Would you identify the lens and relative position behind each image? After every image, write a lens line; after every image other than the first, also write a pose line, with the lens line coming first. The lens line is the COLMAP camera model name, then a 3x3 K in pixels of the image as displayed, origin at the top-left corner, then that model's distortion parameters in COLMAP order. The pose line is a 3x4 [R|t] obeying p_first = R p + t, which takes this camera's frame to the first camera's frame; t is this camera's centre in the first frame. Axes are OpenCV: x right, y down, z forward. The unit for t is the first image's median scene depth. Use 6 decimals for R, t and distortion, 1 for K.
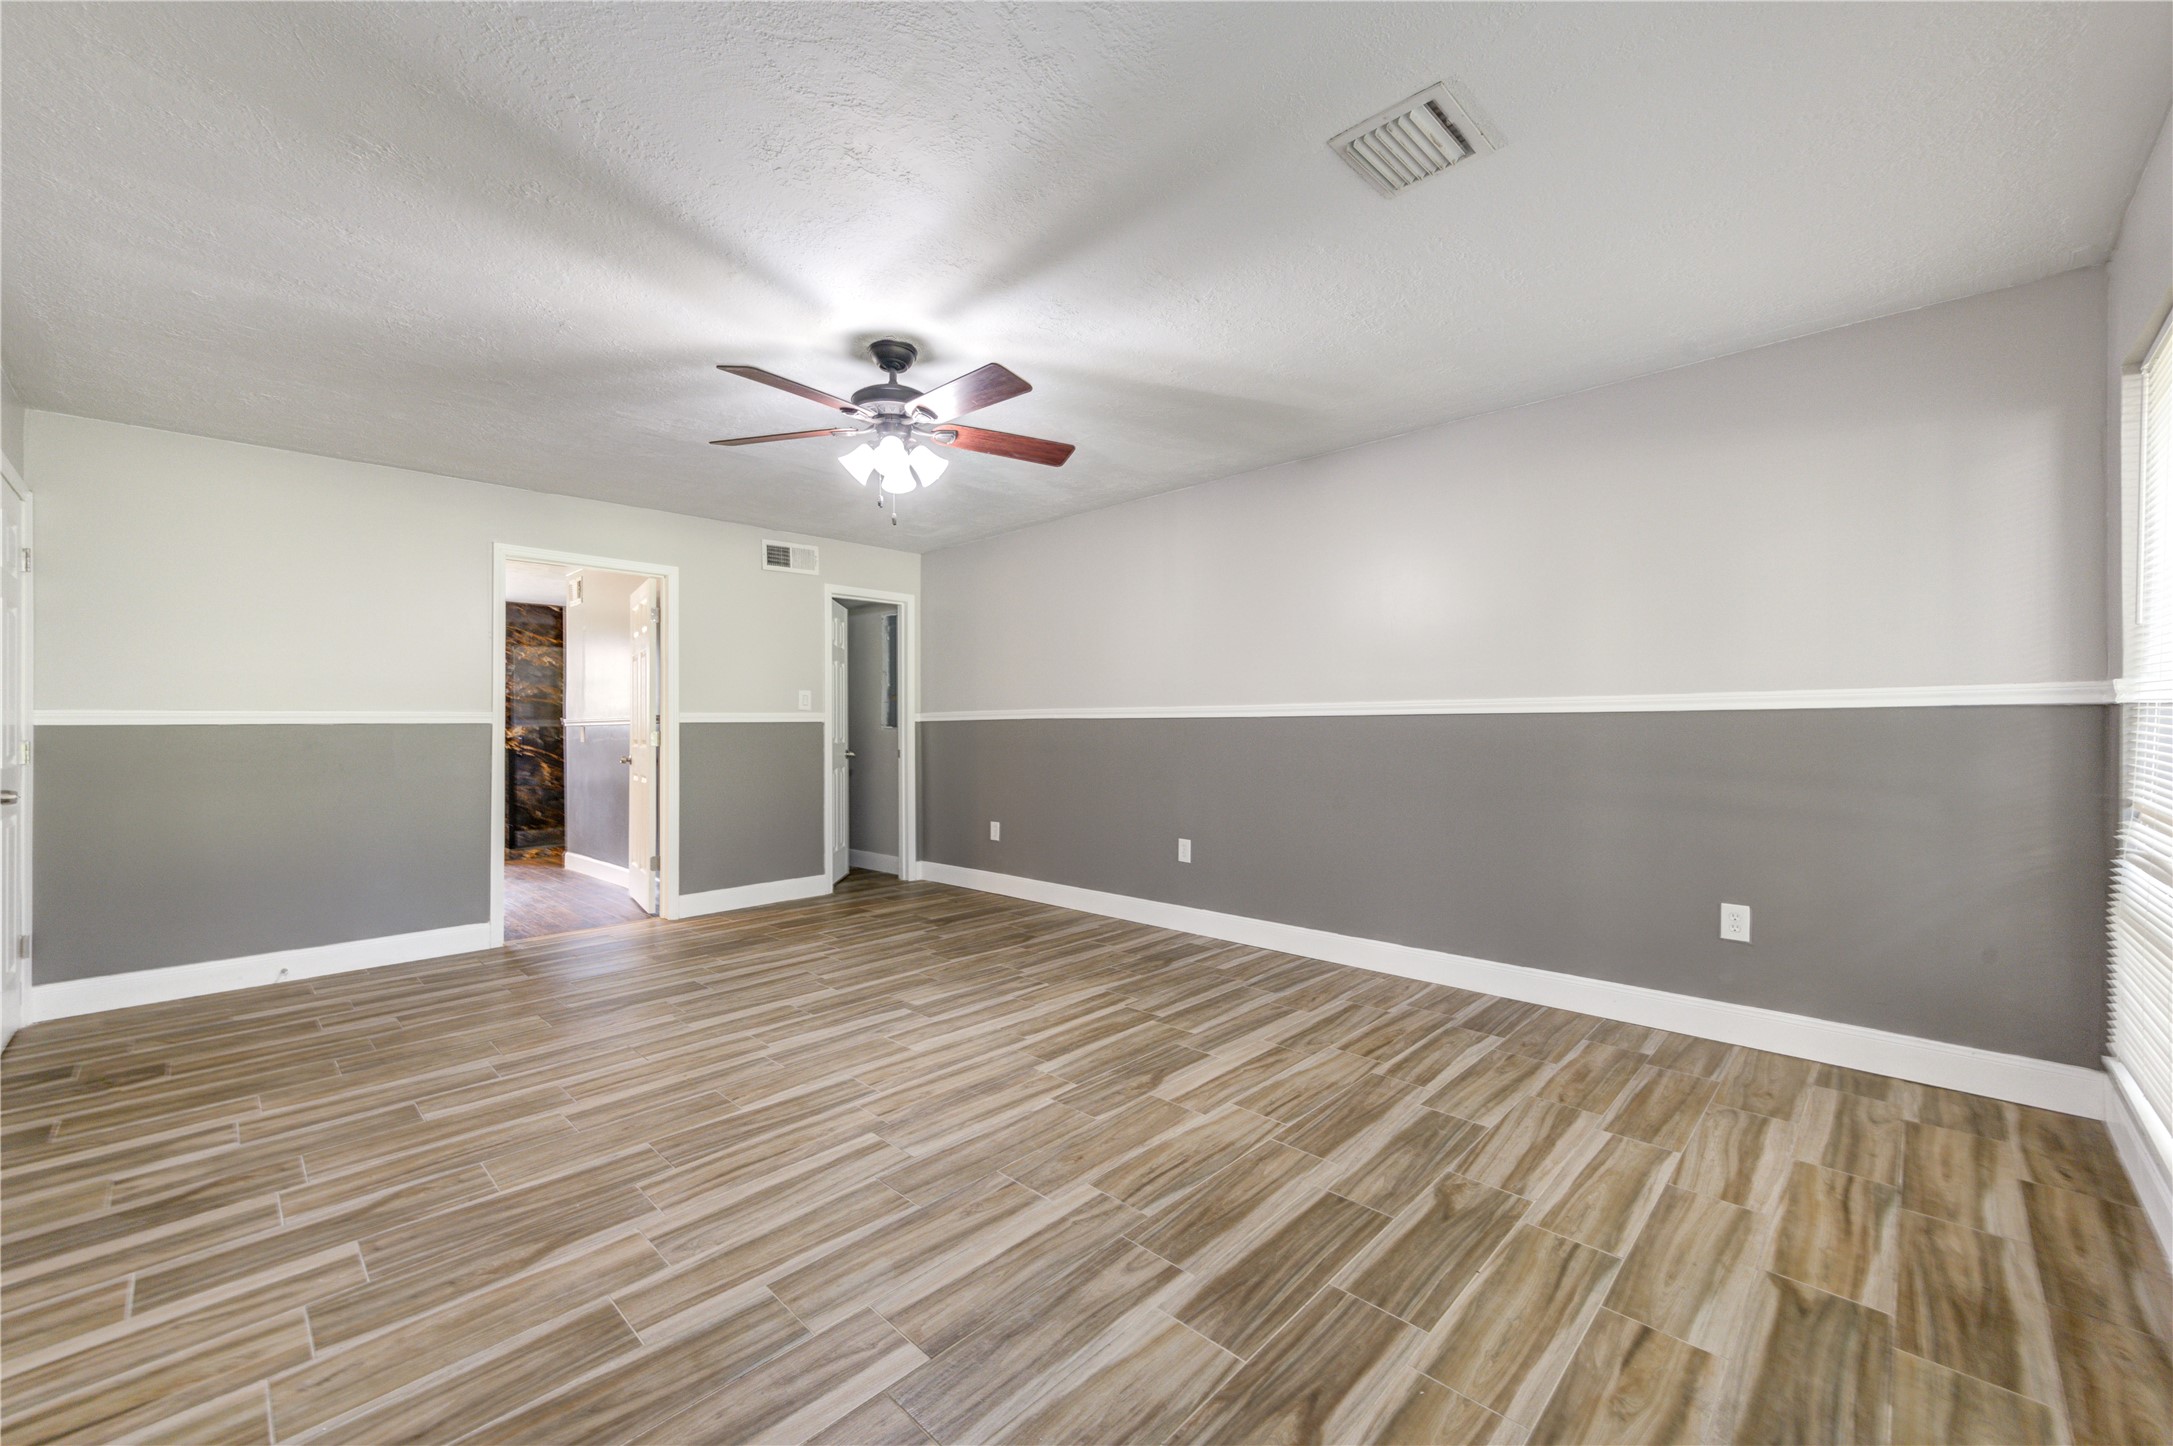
lens RADIAL K [[824.0, 0, 1086.5], [0, 824.0, 723.0], [0, 0, 1]] dist [0.007977, 0.000058]
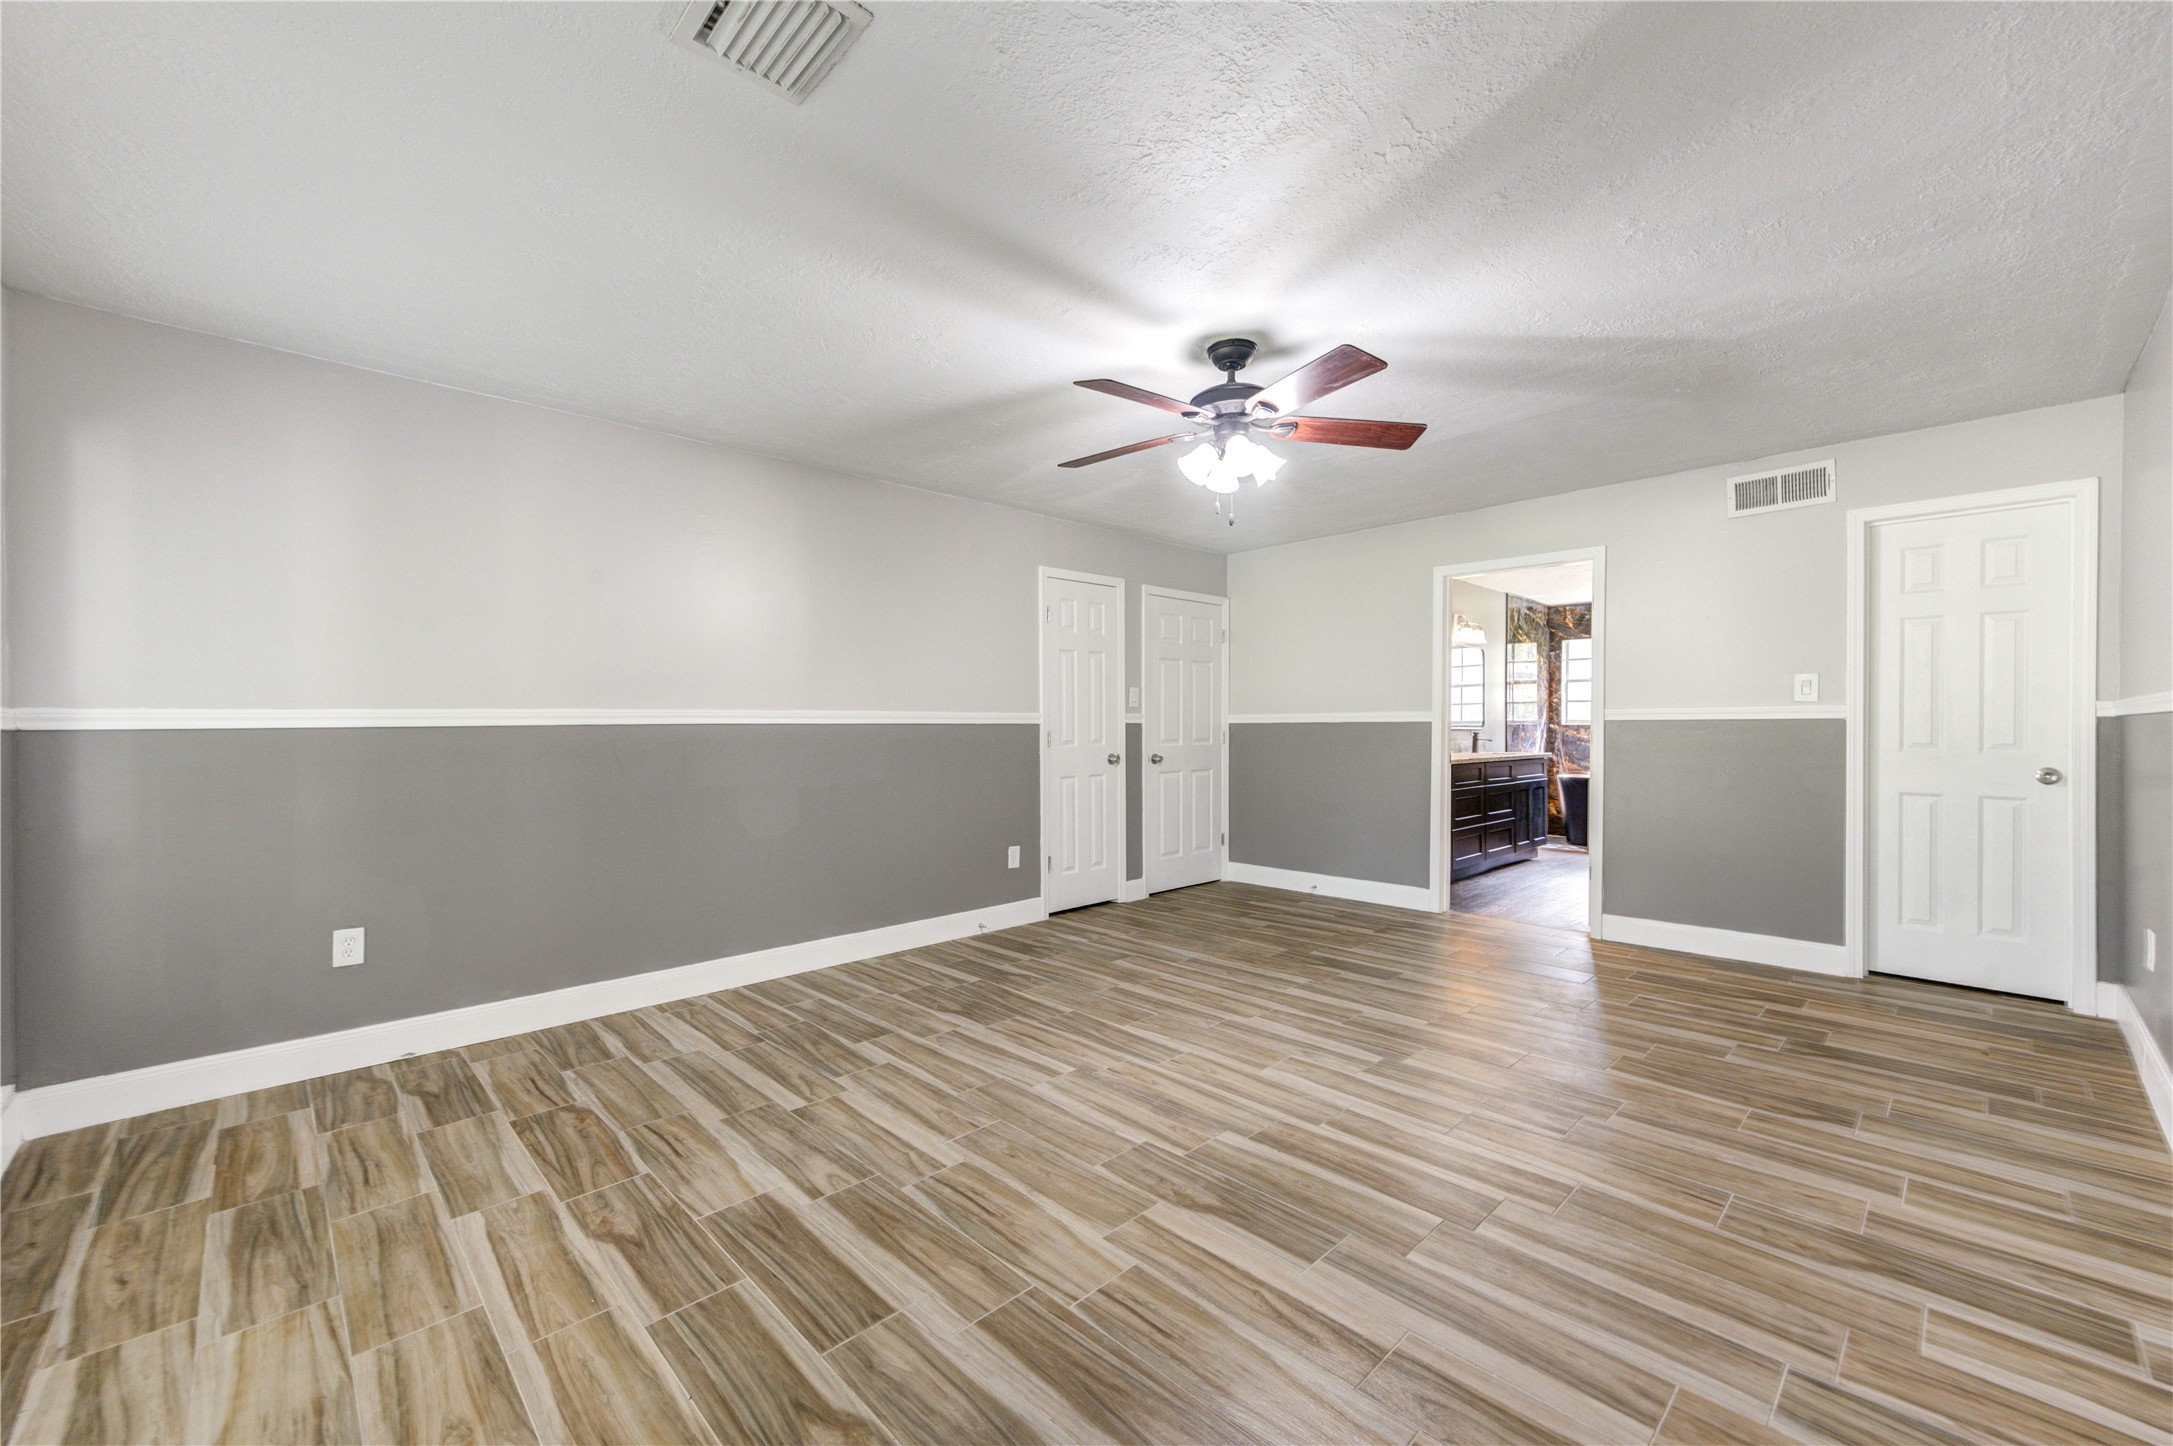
lens RADIAL K [[841.6, 0, 1094.3], [0, 841.6, 731.6], [0, 0, 1]] dist [0.005899, -0.000234]
pose [[0.004128, 0.013987, -0.999894, 0.946000], [0.007038, 0.999877, 0.014016, -0.011754], [0.999967, -0.007095, 0.004029, 1.012192]]
